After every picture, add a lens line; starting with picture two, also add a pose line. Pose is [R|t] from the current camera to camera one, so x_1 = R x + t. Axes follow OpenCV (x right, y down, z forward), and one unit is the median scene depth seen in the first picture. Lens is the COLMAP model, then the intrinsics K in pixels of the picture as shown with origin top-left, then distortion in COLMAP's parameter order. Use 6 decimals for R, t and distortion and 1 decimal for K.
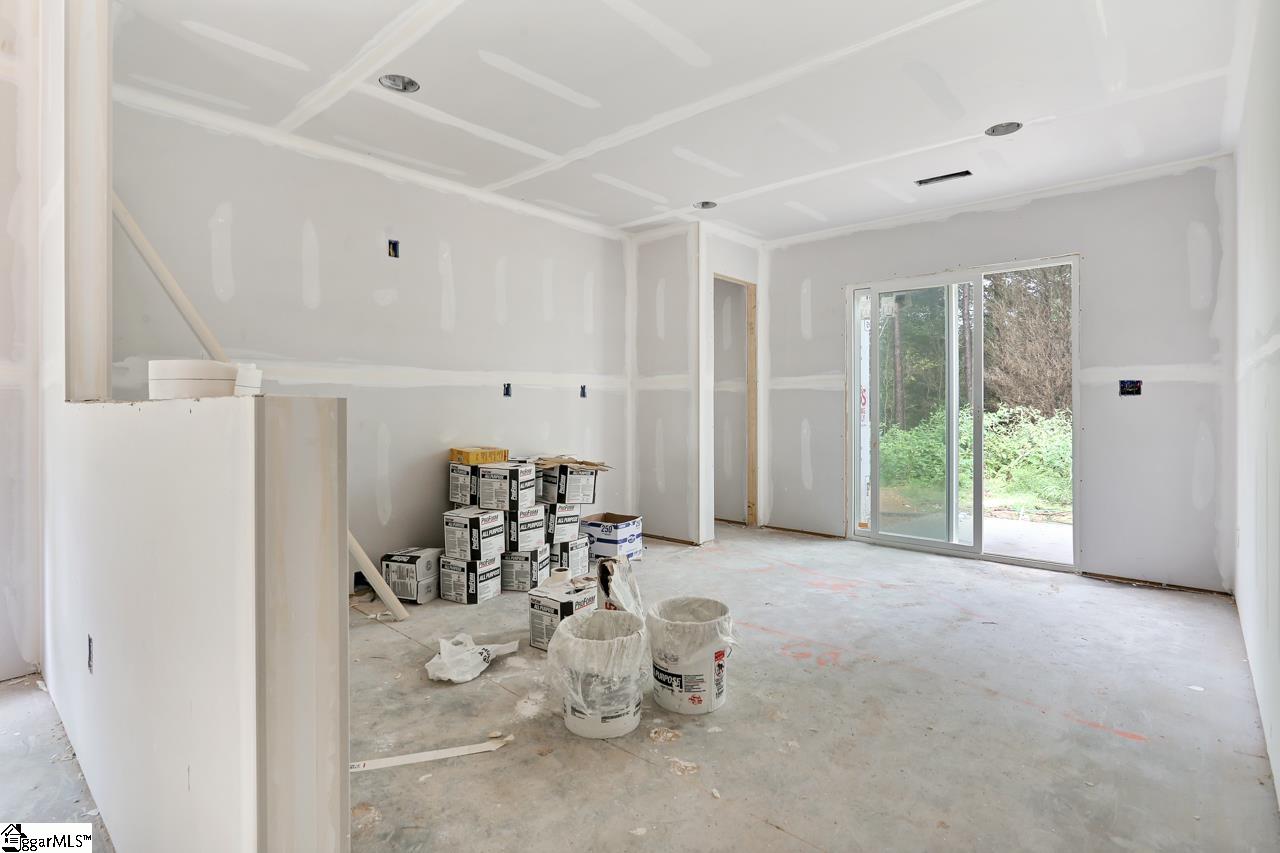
lens RADIAL K [[624.2, 0, 638.7], [0, 624.2, 401.8], [0, 0, 1]] dist [-0.003491, -0.000361]
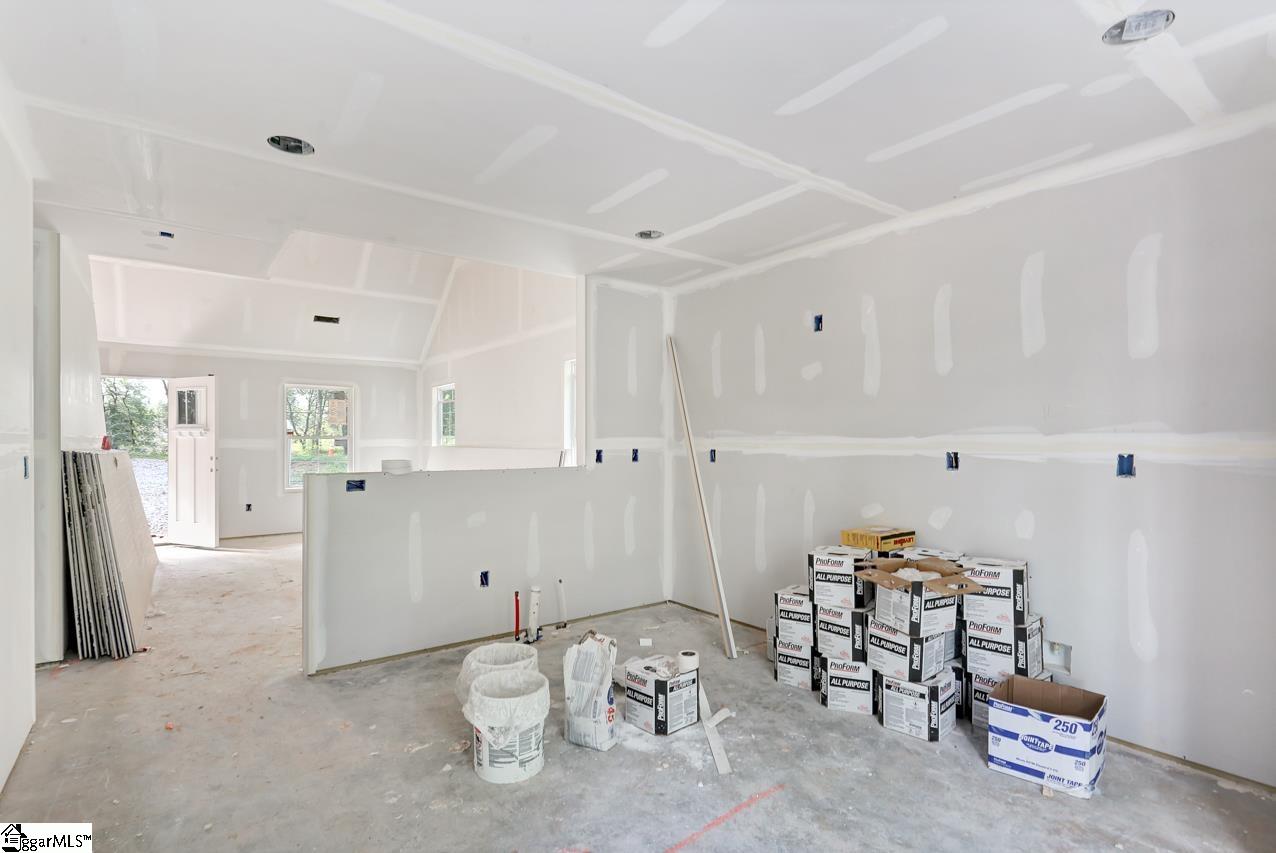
lens RADIAL K [[619.6, 0, 633.1], [0, 619.6, 440.7], [0, 0, 1]] dist [-0.011741, 0.000232]
pose [[-0.195220, 0.002016, -0.980757, 0.634688], [0.000931, 0.999998, 0.001871, -0.048228], [0.980759, -0.000548, -0.195221, 0.837914]]
